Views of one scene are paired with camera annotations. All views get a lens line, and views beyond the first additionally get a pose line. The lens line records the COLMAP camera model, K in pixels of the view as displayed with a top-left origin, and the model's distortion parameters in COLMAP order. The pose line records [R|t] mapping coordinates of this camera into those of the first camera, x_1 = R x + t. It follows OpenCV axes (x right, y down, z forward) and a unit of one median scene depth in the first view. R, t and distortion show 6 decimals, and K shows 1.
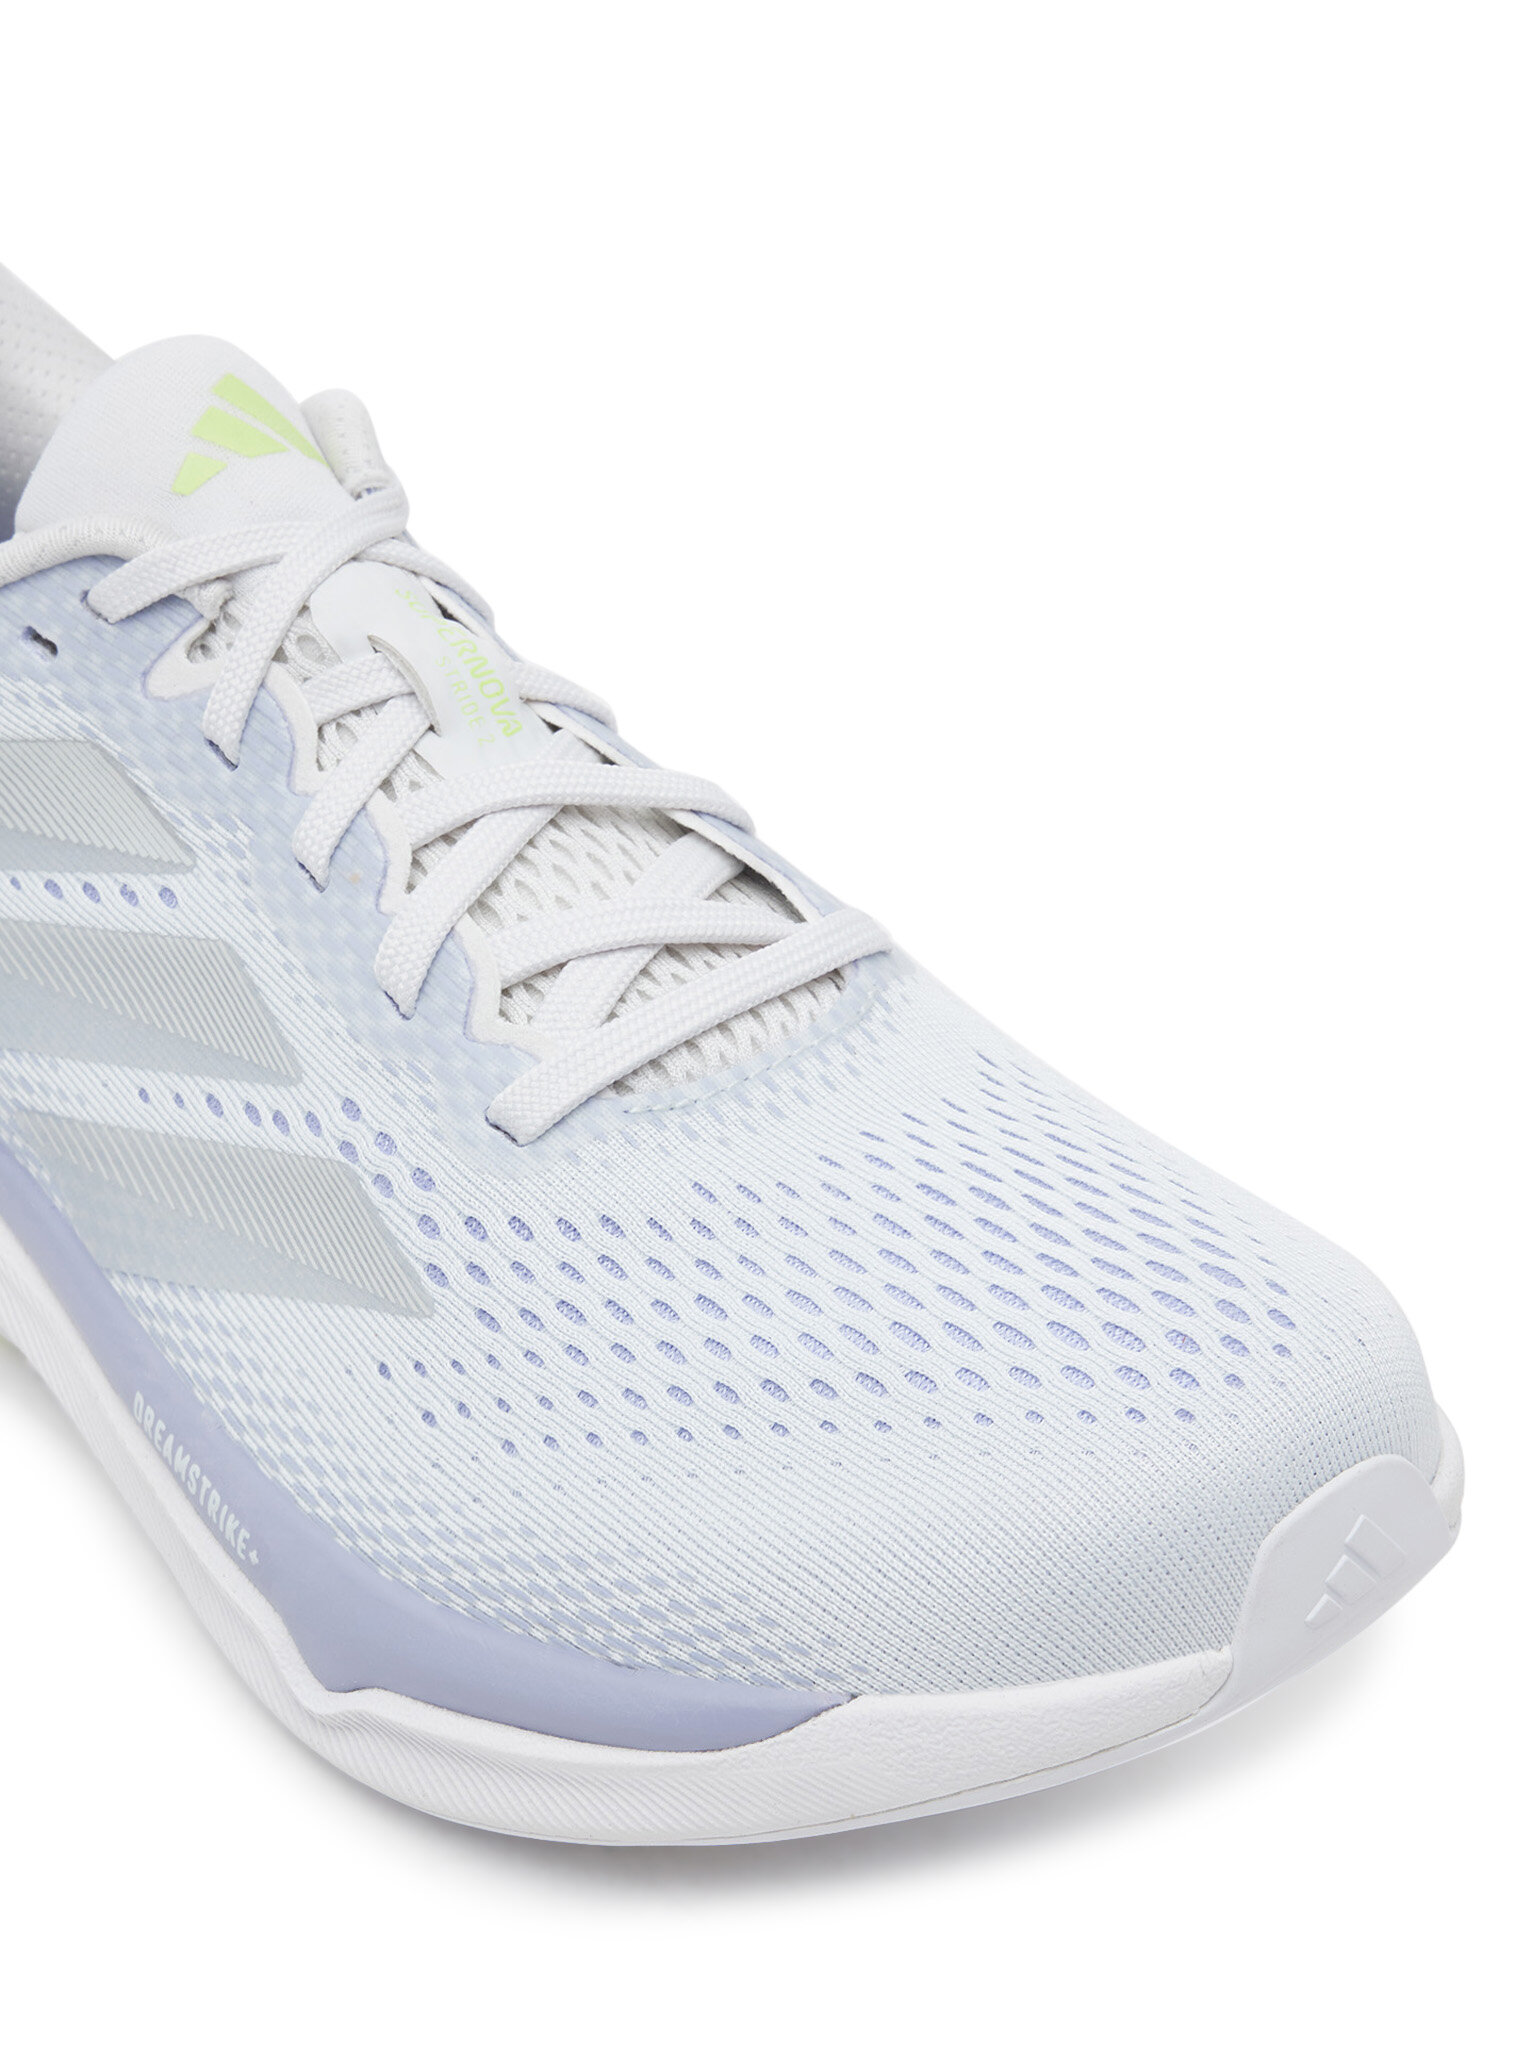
lens RADIAL K [[4605.0, 0, 768.0], [0, 4605.0, 1024.0], [0, 0, 1]] dist [-0.287251, -0.256344]
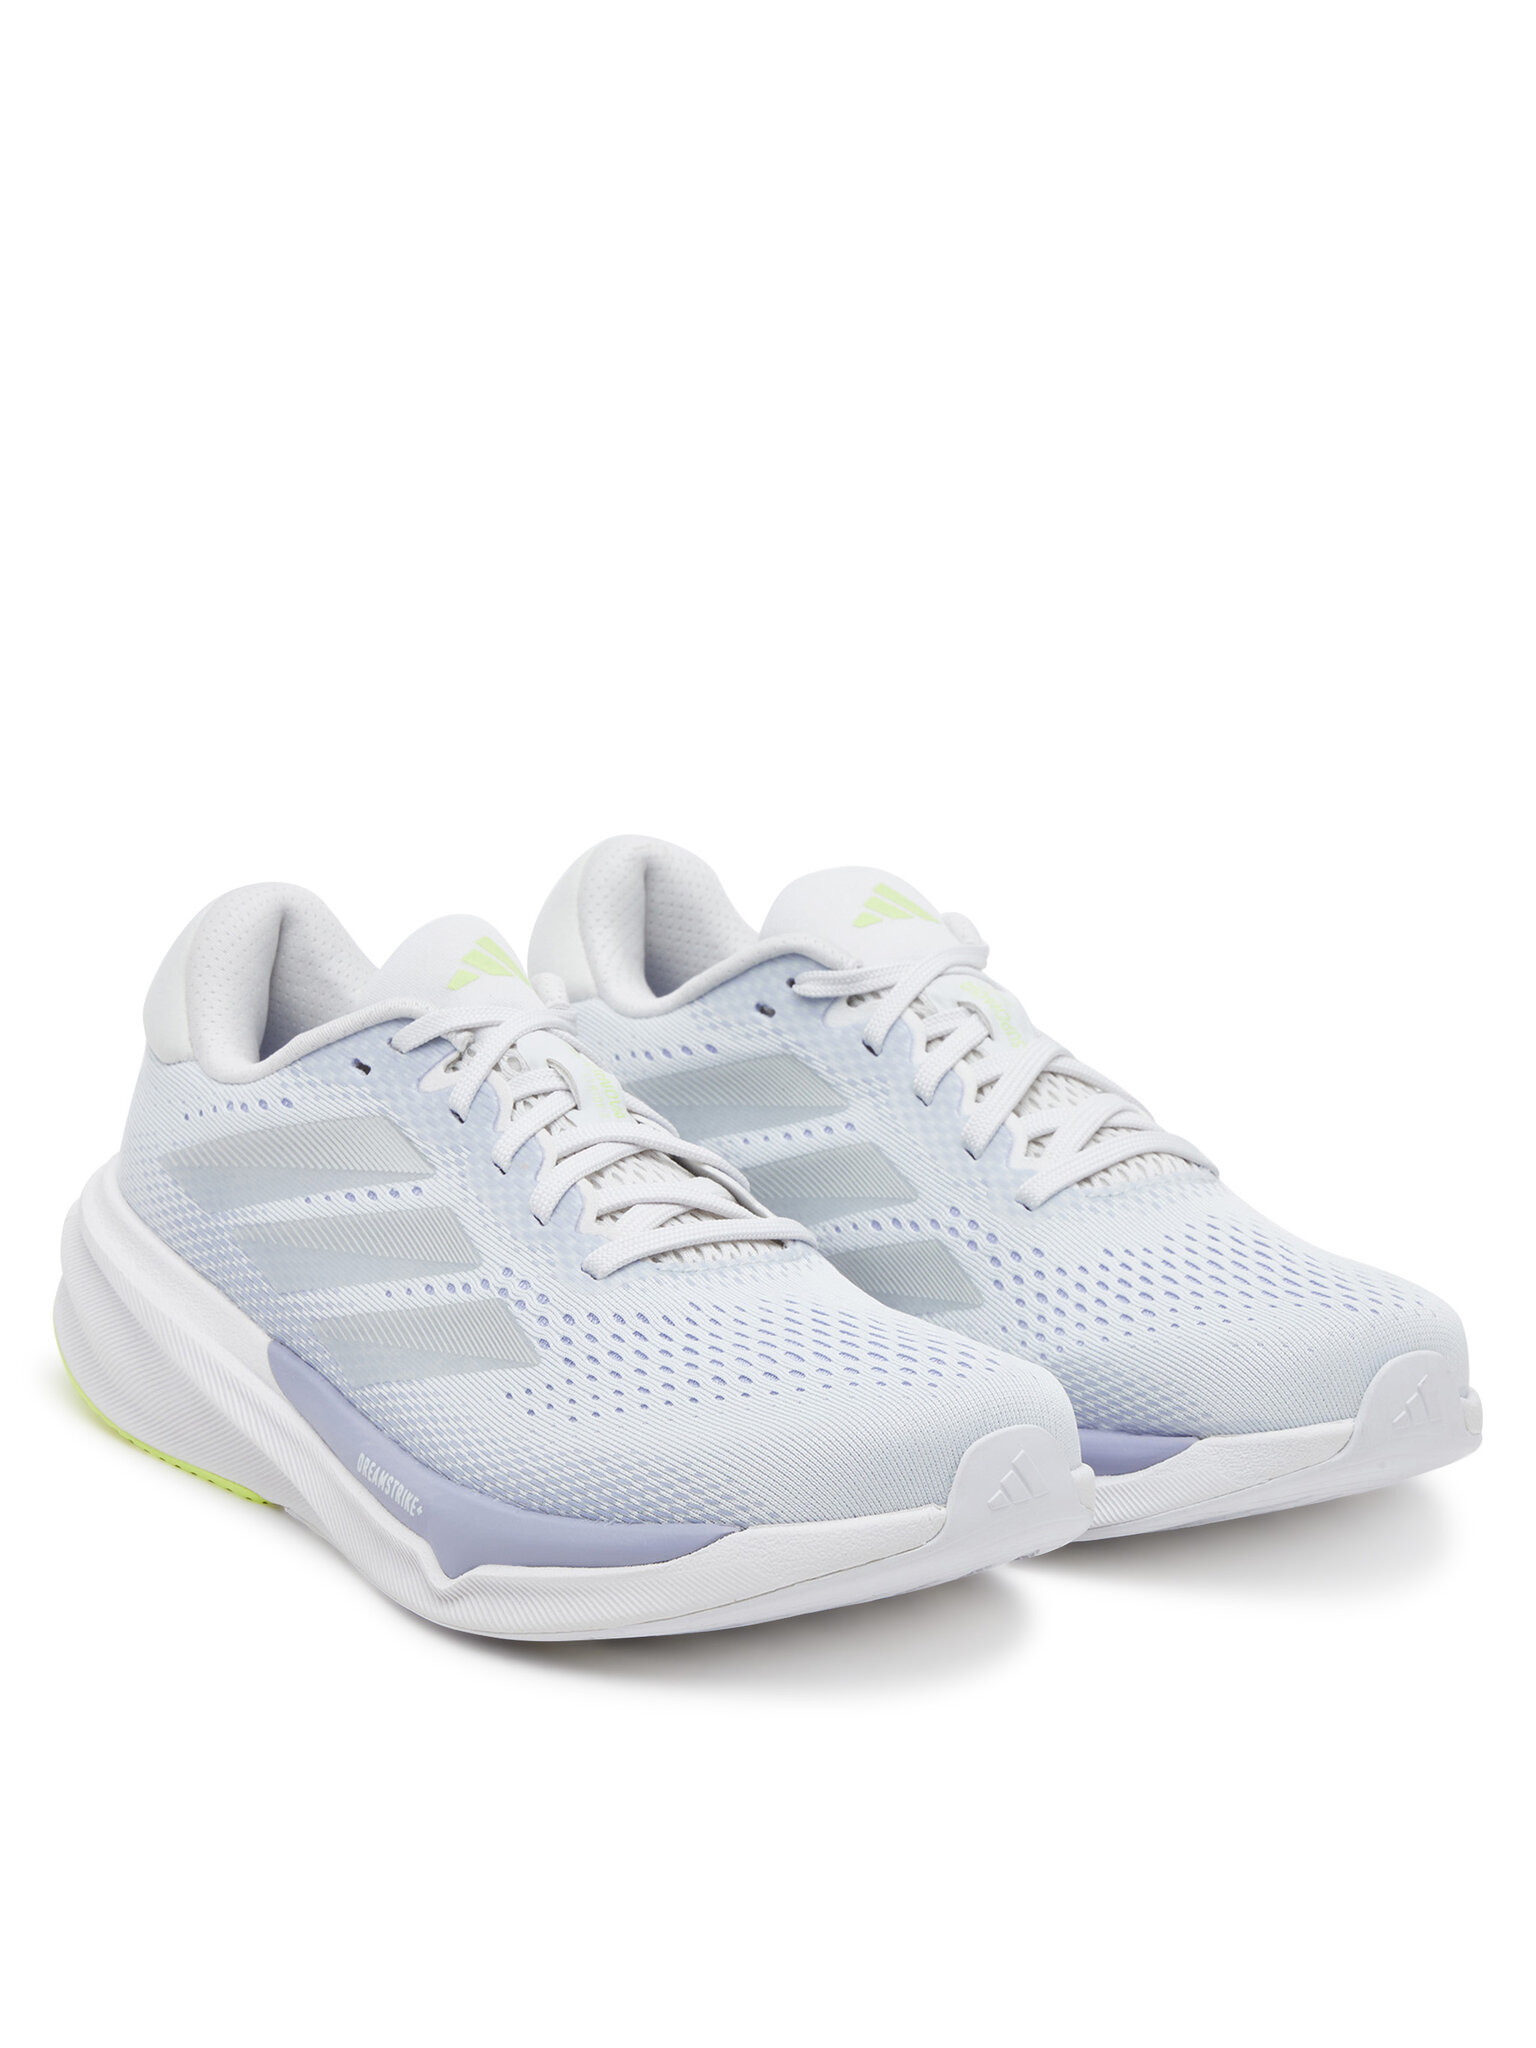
lens RADIAL K [[5952.5, 0, 768.0], [0, 5952.5, 1024.0], [0, 0, 1]] dist [0.052711, 0.307542]
pose [[0.994035, 0.087184, -0.065528, 0.153905], [-0.106163, 0.911123, -0.398226, 0.837889], [0.024985, 0.402807, 0.914944, -1.165383]]
